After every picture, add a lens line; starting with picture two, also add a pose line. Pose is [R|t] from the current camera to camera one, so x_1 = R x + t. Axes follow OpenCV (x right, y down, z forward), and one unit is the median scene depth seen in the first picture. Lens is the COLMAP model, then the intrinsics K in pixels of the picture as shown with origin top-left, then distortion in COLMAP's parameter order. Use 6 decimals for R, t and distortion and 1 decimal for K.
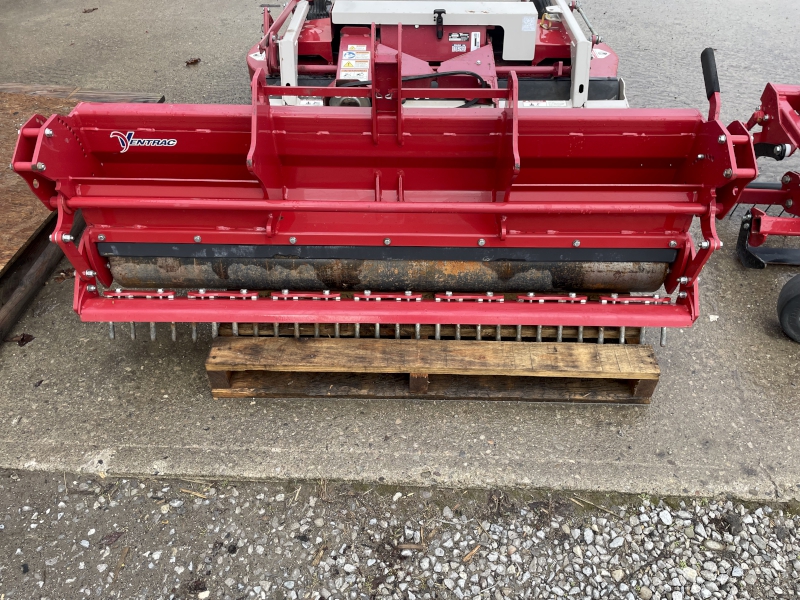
lens RADIAL K [[605.1, 0, 404.6], [0, 605.1, 303.2], [0, 0, 1]] dist [0.049276, -0.038933]
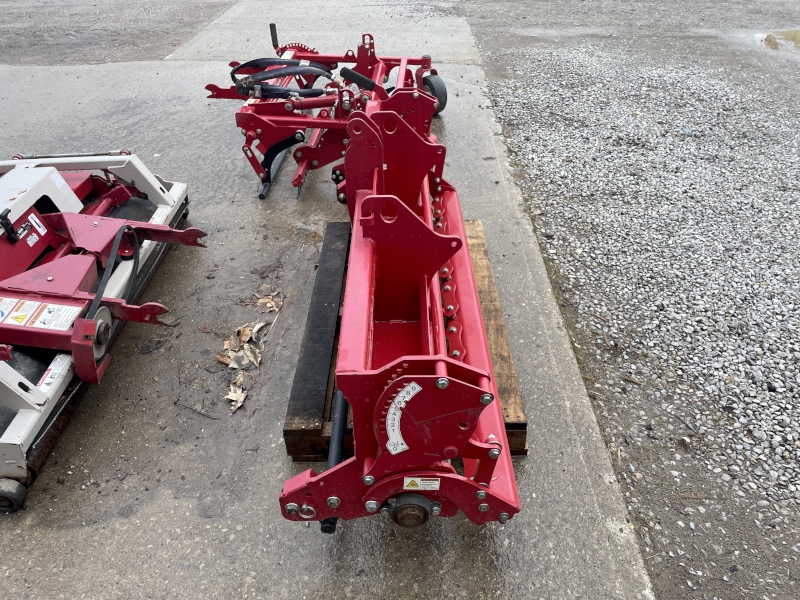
lens RADIAL K [[605.1, 0, 402.4], [0, 605.1, 300.8], [0, 0, 1]] dist [0.049276, -0.038933]
pose [[-0.026677, -0.581630, 0.813016, -1.129676], [0.704062, 0.566426, 0.428321, -0.665307], [-0.709637, 0.583840, 0.394393, 0.665032]]
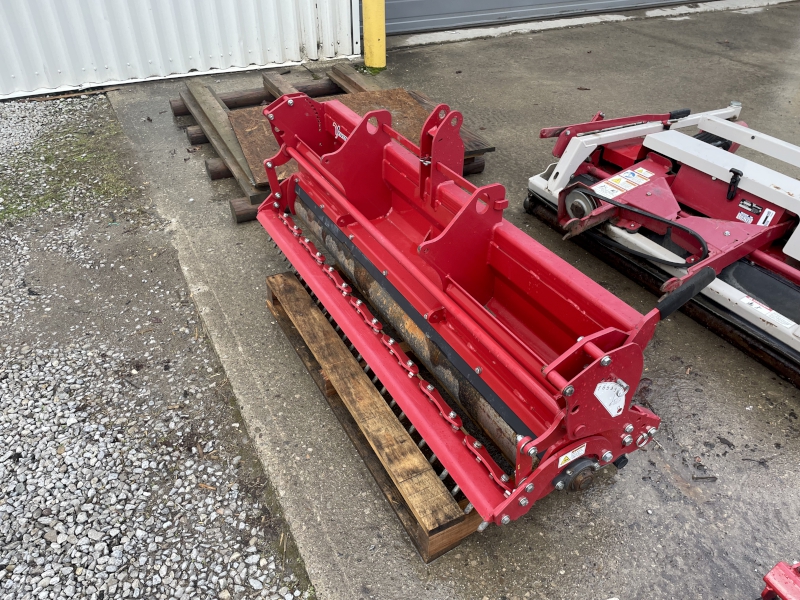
lens RADIAL K [[605.1, 0, 403.8], [0, 605.1, 295.8], [0, 0, 1]] dist [0.049276, -0.038933]
pose [[0.502335, 0.509468, -0.698643, 0.903636], [-0.611960, 0.780297, 0.129003, -0.262714], [0.610871, 0.362739, 0.703745, 0.237431]]
